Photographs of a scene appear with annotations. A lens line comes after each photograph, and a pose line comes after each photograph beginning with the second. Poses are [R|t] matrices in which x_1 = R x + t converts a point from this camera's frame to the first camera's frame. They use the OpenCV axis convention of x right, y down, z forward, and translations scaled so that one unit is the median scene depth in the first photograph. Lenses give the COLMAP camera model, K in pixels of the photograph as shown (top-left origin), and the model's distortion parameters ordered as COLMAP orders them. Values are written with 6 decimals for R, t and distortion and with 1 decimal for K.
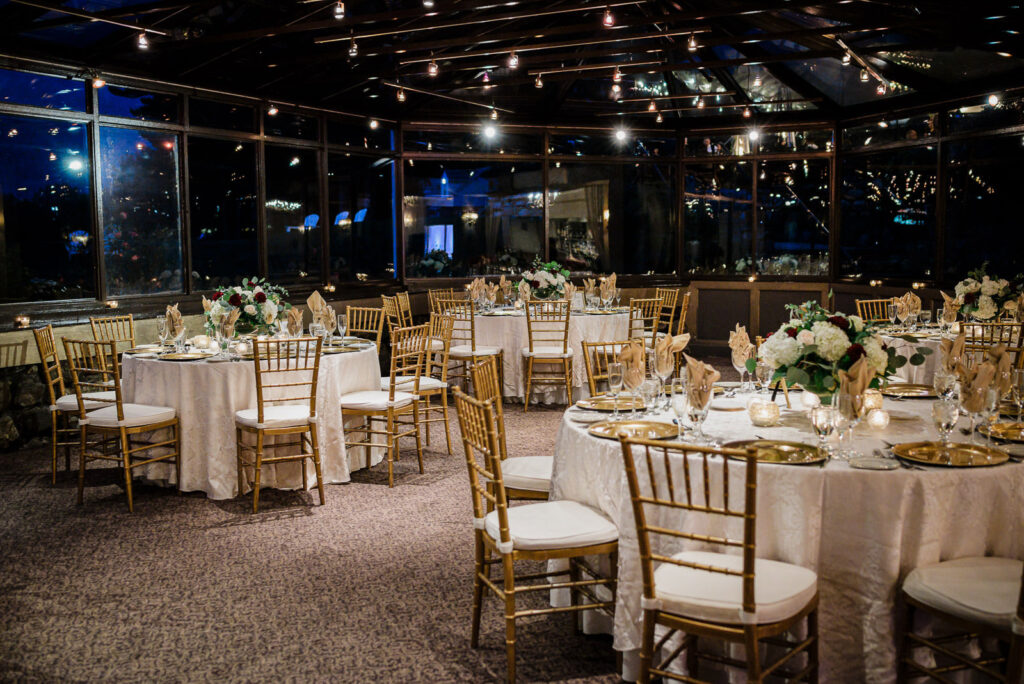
lens RADIAL K [[1021.5, 0, 512.0], [0, 1021.5, 342.0], [0, 0, 1]] dist [-0.054331, 0.068400]
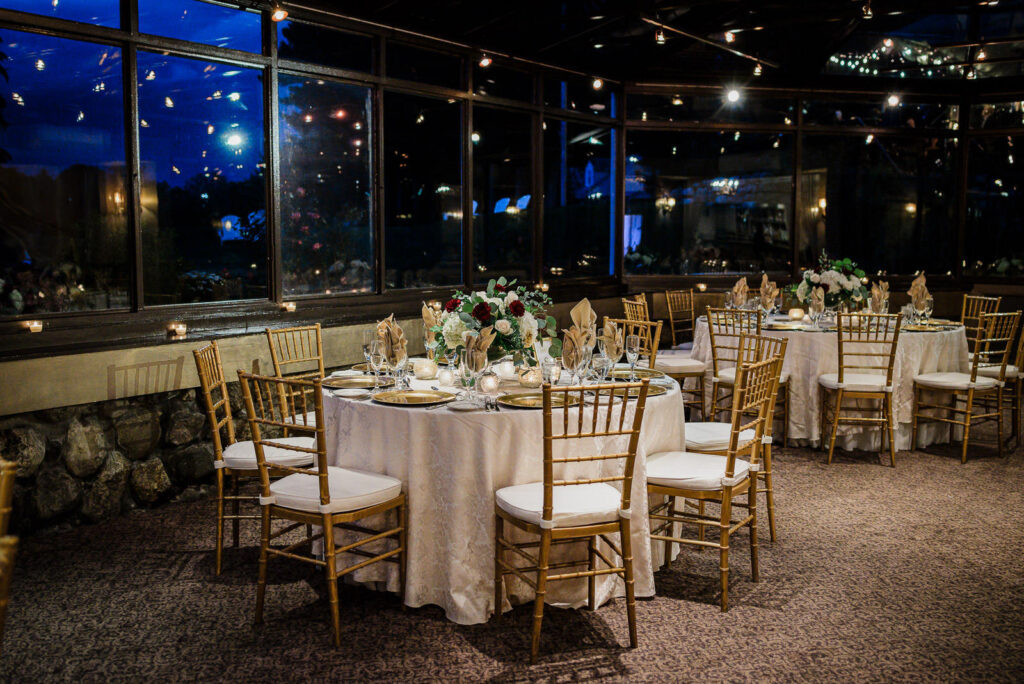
lens RADIAL K [[1021.5, 0, 512.0], [0, 1021.5, 342.0], [0, 0, 1]] dist [-0.054331, 0.068400]
pose [[0.991647, 0.024478, -0.126638, -0.154148], [-0.023293, 0.999670, 0.010832, -0.027148], [0.126861, -0.007792, 0.991890, 0.308680]]
